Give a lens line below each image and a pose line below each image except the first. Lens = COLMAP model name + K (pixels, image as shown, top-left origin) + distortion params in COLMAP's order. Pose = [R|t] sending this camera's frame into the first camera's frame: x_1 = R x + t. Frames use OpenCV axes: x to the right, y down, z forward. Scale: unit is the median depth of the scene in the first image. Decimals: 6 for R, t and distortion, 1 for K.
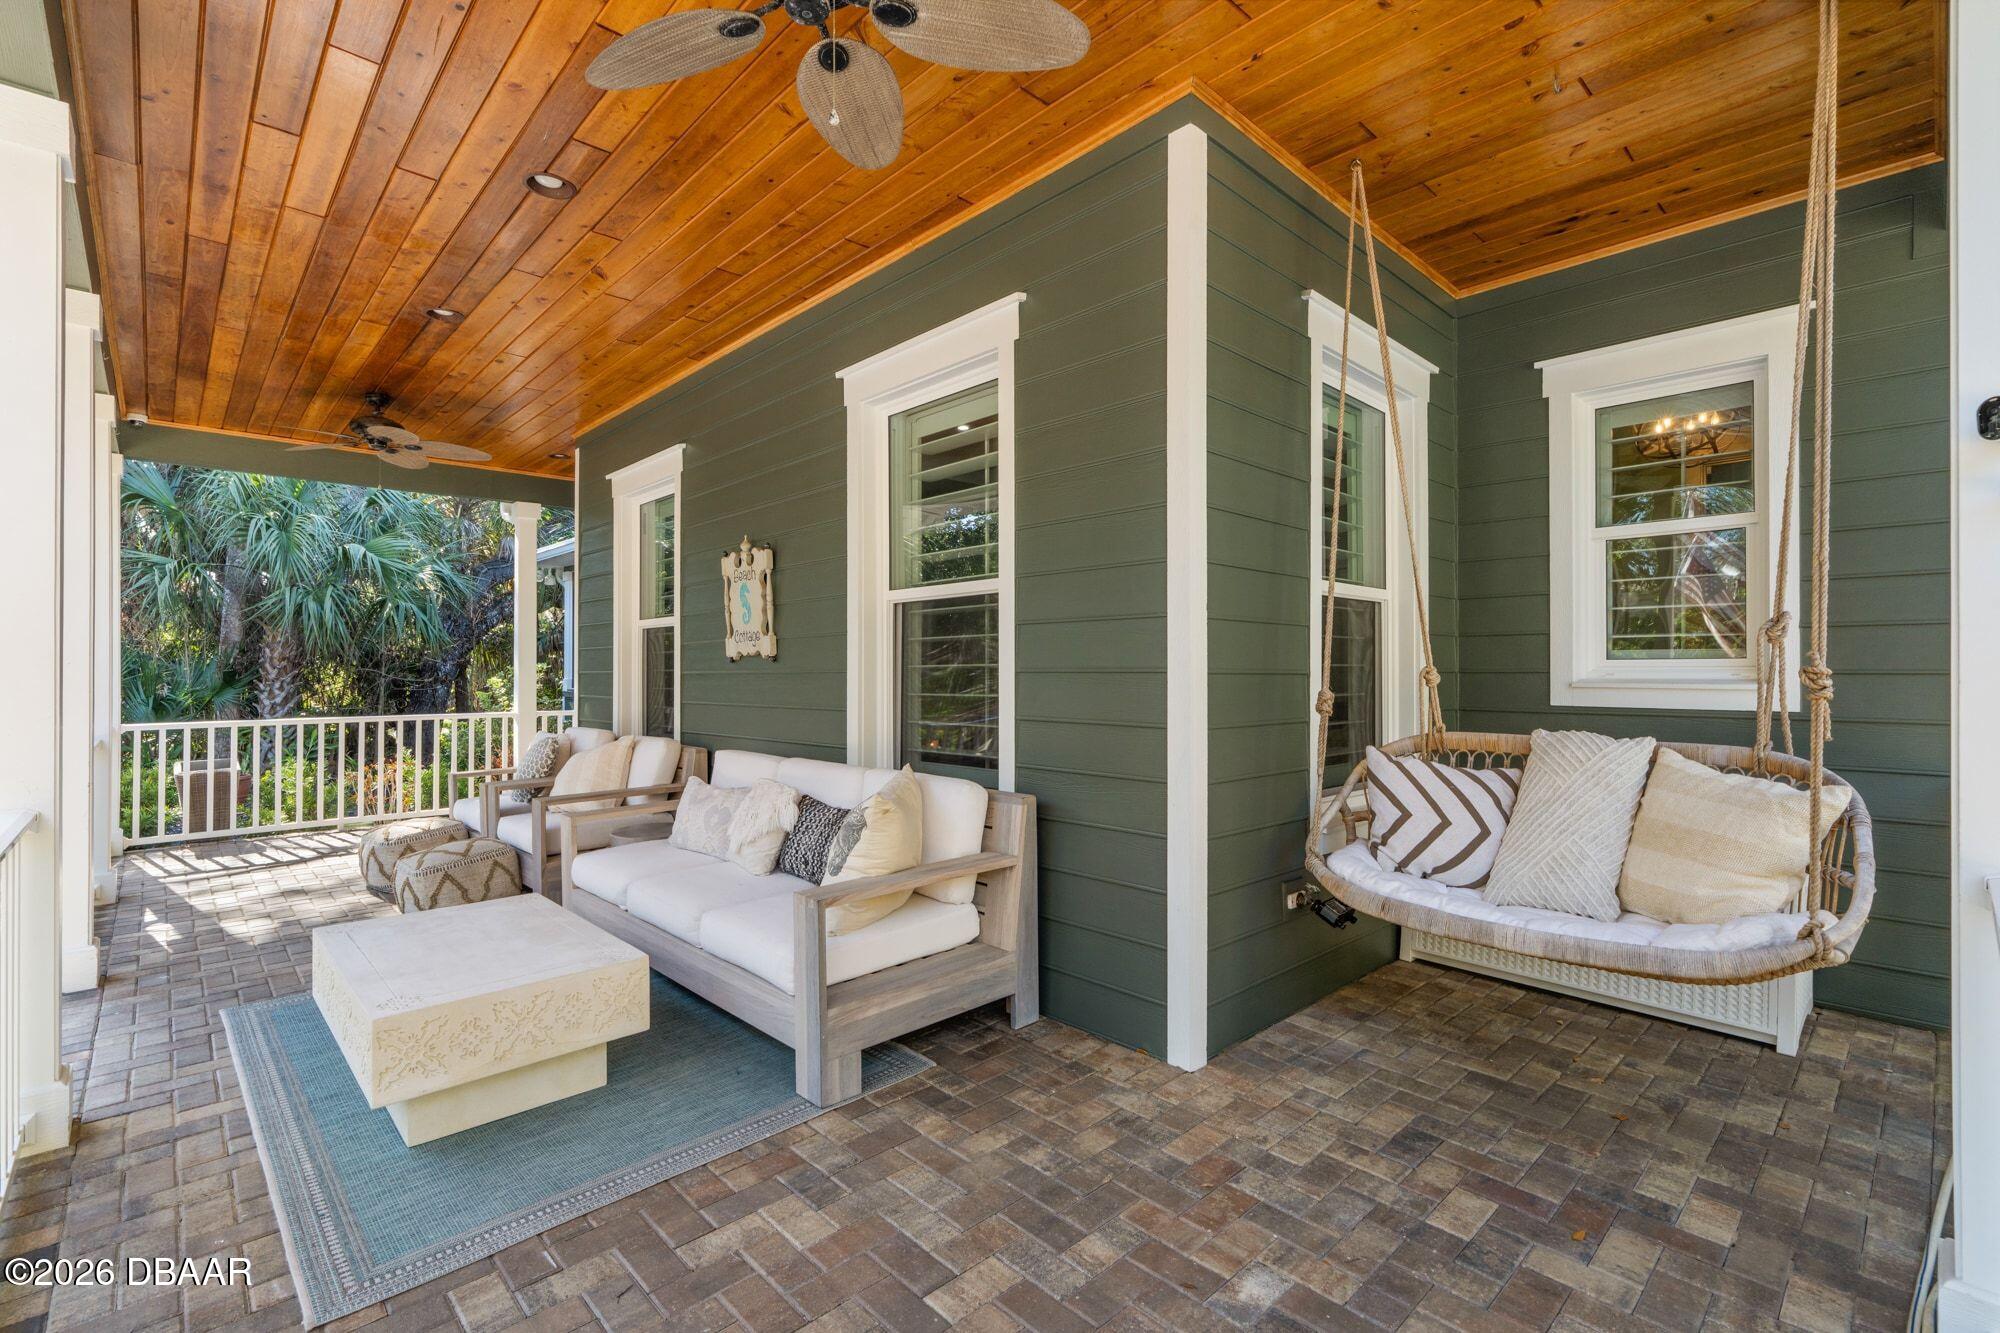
lens RADIAL K [[895.1, 0, 1001.2], [0, 895.1, 670.9], [0, 0, 1]] dist [-0.003789, 0.001173]
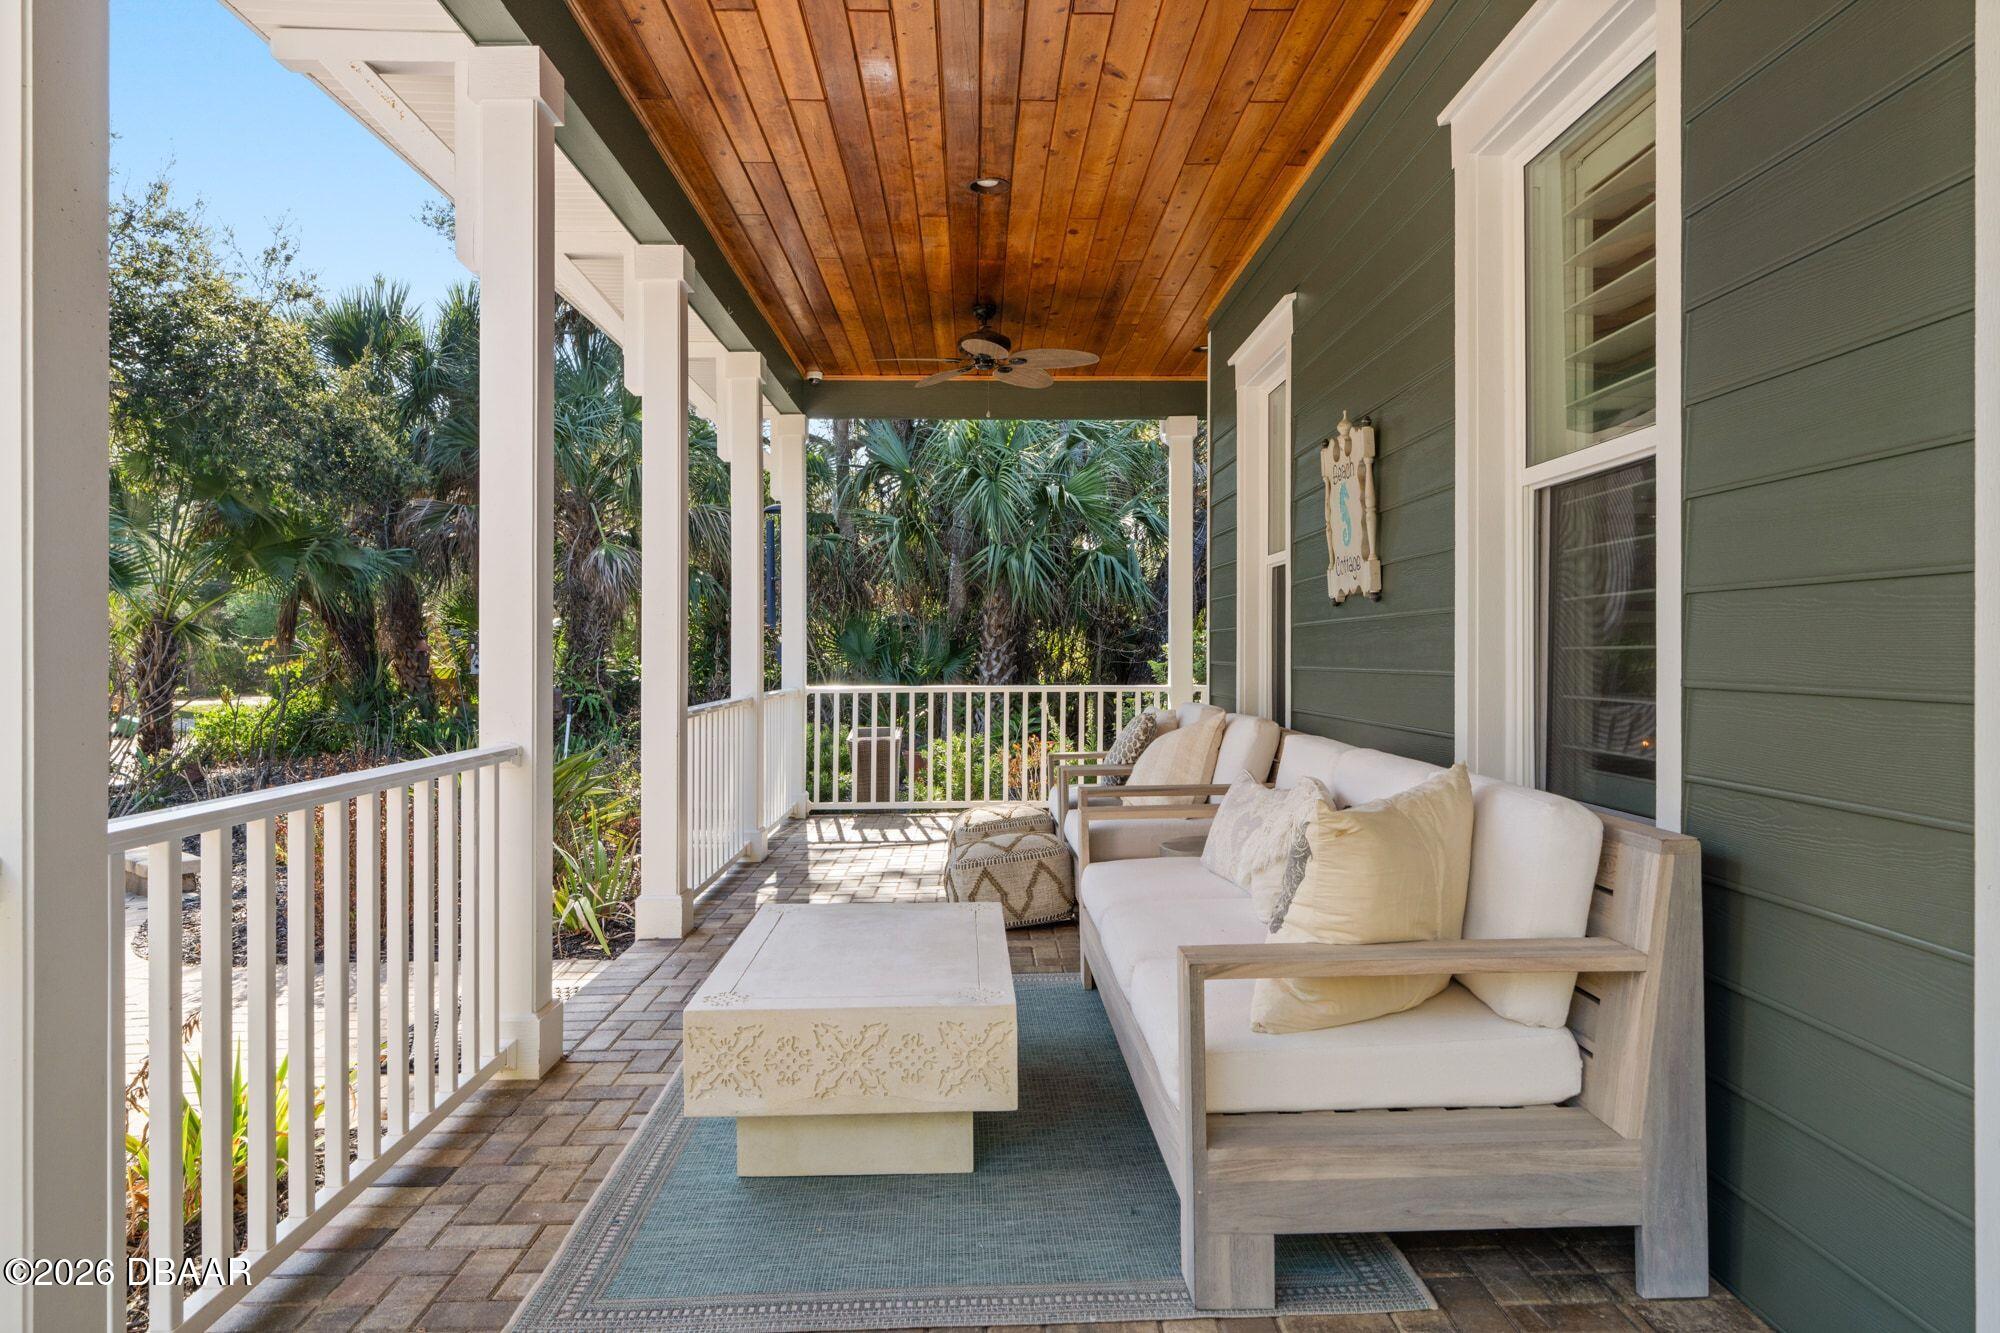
lens RADIAL K [[1247.6, 0, 1004.4], [0, 1247.6, 652.2], [0, 0, 1]] dist [-0.003408, 0.000708]
pose [[0.739664, 0.001203, -0.672976, 0.168802], [0.000830, 0.999996, 0.002699, 0.026657], [0.672976, -0.002554, 0.739660, 0.181359]]
